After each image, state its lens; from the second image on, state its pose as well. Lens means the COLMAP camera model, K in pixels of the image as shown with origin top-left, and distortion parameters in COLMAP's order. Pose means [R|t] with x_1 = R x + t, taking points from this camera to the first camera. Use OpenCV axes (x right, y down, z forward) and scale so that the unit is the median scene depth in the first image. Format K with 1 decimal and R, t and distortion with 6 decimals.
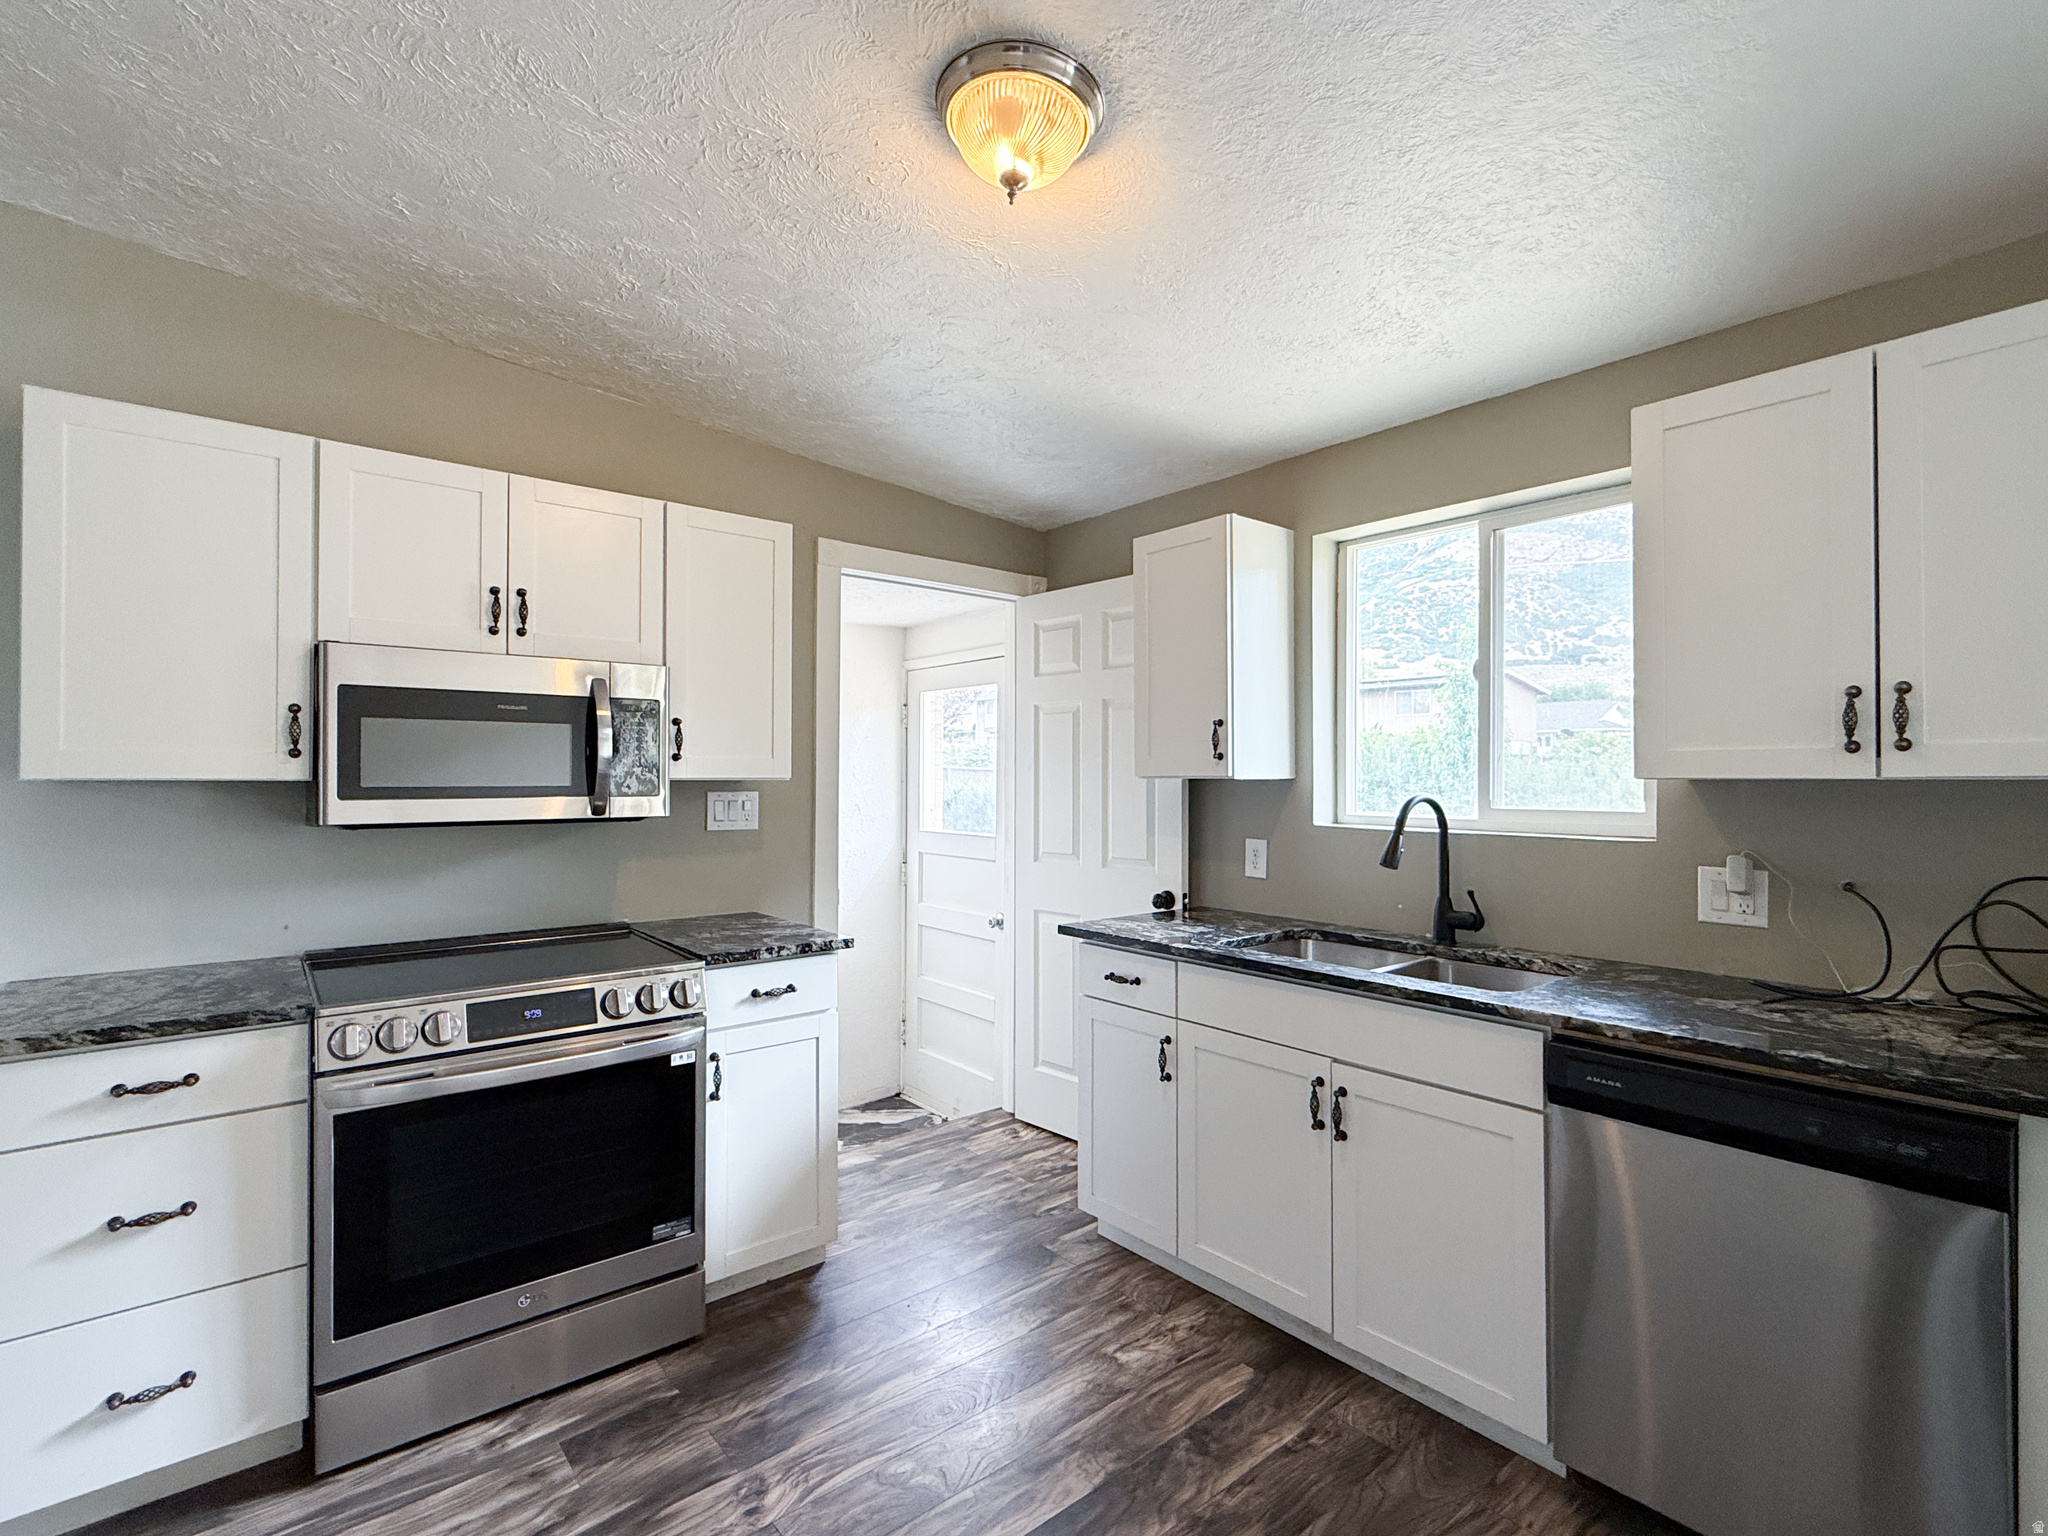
lens RADIAL K [[970.3, 0, 1026.9], [0, 970.3, 765.6], [0, 0, 1]] dist [0.001581, 0.000073]
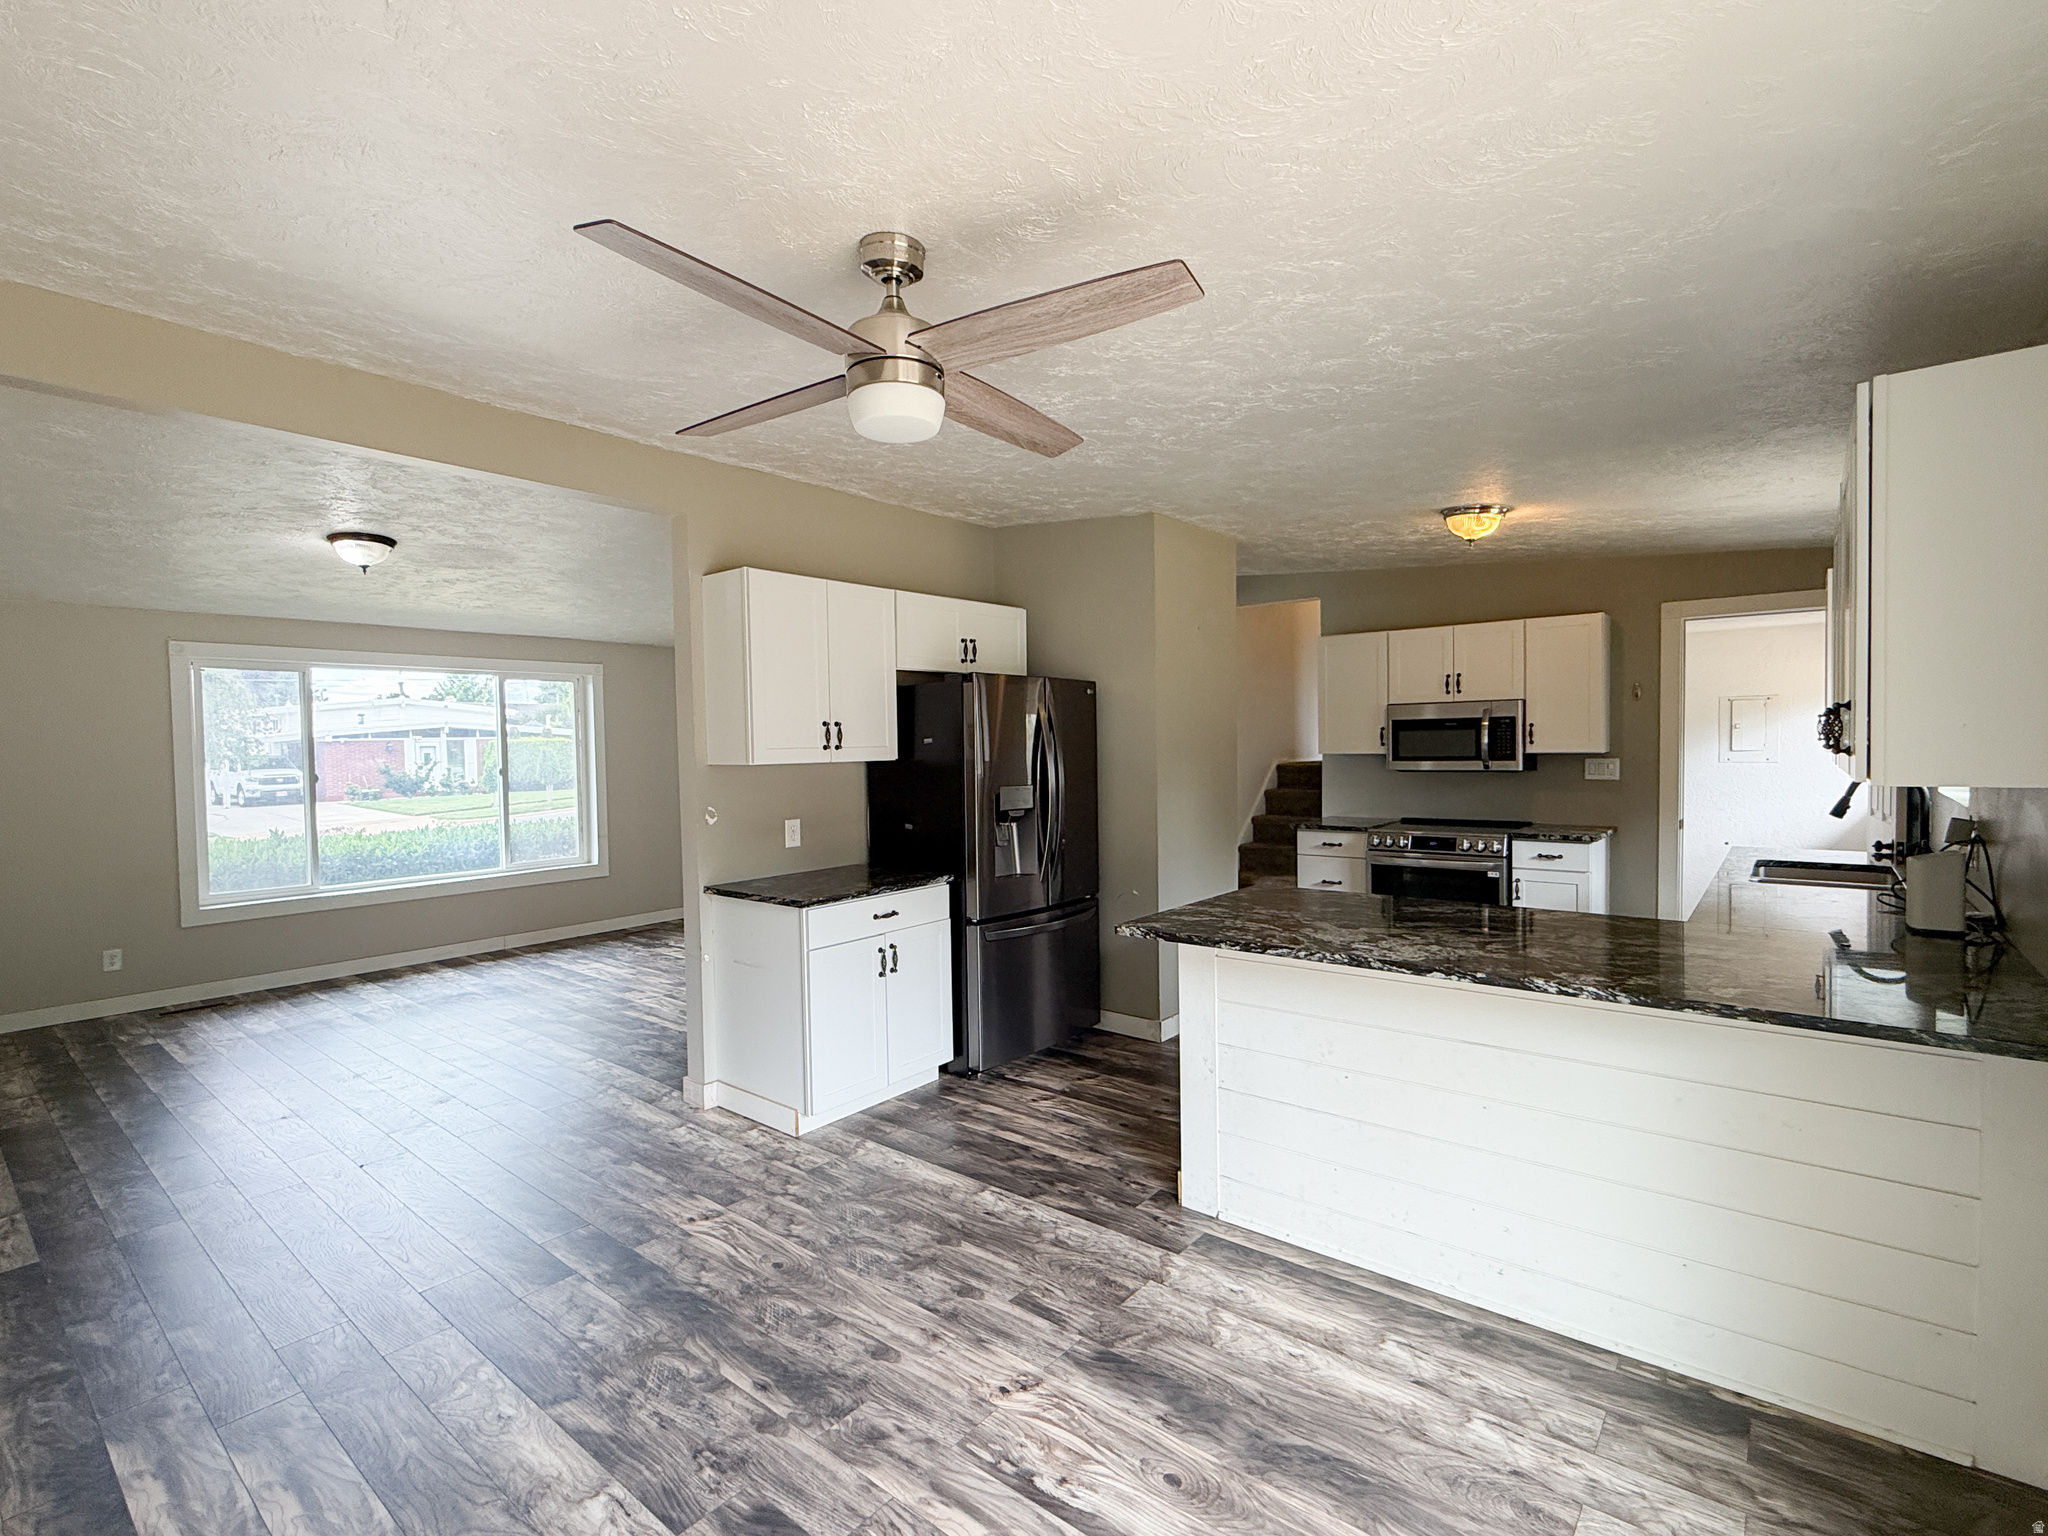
lens RADIAL K [[949.8, 0, 1021.6], [0, 949.8, 779.0], [0, 0, 1]] dist [0.002261, 0.000188]
pose [[0.181310, 0.031491, -0.982922, 1.562392], [0.026221, 0.998977, 0.036842, -0.036898], [0.983076, -0.032453, 0.180299, -0.476868]]
